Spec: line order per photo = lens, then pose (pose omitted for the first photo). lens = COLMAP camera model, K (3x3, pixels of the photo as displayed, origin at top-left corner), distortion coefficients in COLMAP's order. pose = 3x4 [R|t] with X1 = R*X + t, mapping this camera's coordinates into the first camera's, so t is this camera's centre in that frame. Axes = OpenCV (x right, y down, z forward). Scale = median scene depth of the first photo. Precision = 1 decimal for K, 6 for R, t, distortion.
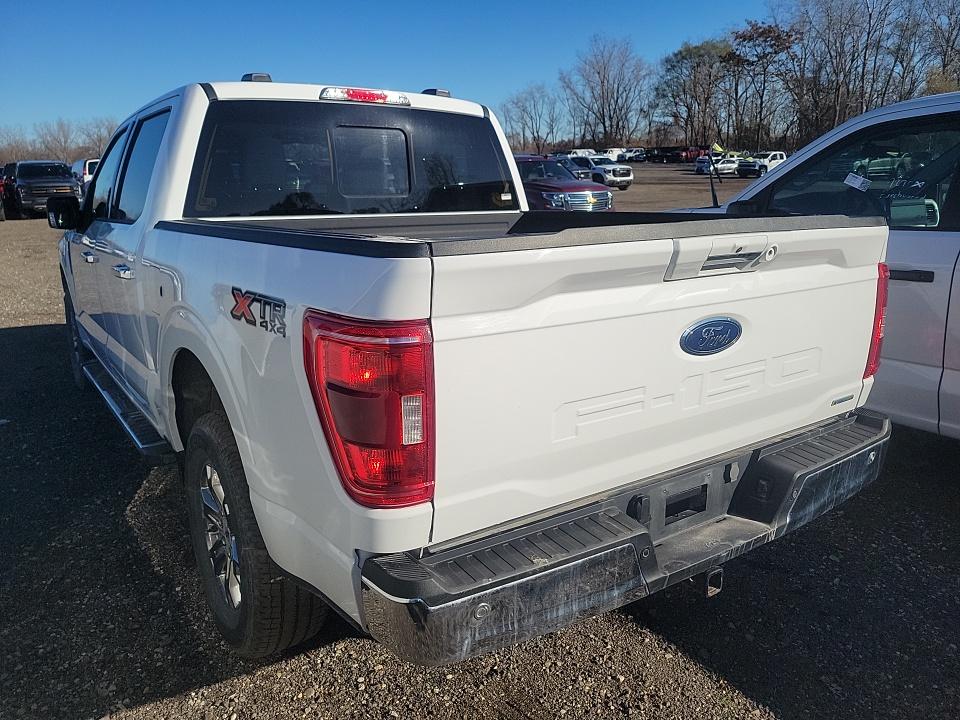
lens RADIAL K [[720.3, 0, 476.8], [0, 720.3, 343.1], [0, 0, 1]] dist [0.056437, -0.037655]
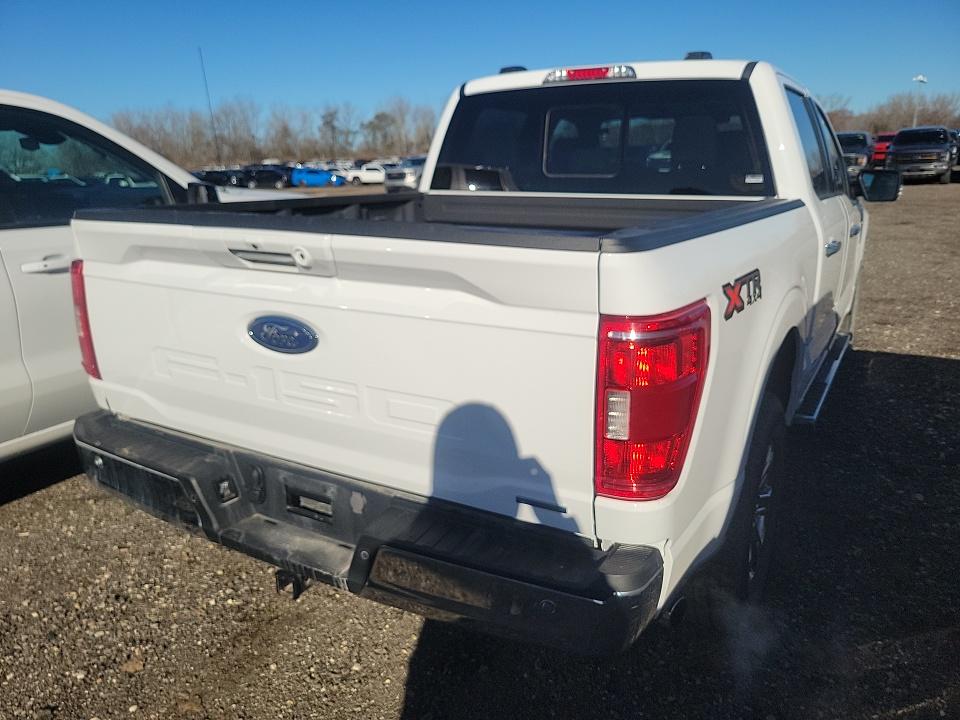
lens RADIAL K [[720.3, 0, 476.8], [0, 720.3, 343.1], [0, 0, 1]] dist [0.056437, -0.037655]
pose [[0.426697, 0.225771, -0.875761, 0.830031], [-0.186317, 0.969512, 0.159161, -0.129949], [0.884995, 0.095255, 0.455753, 0.511648]]
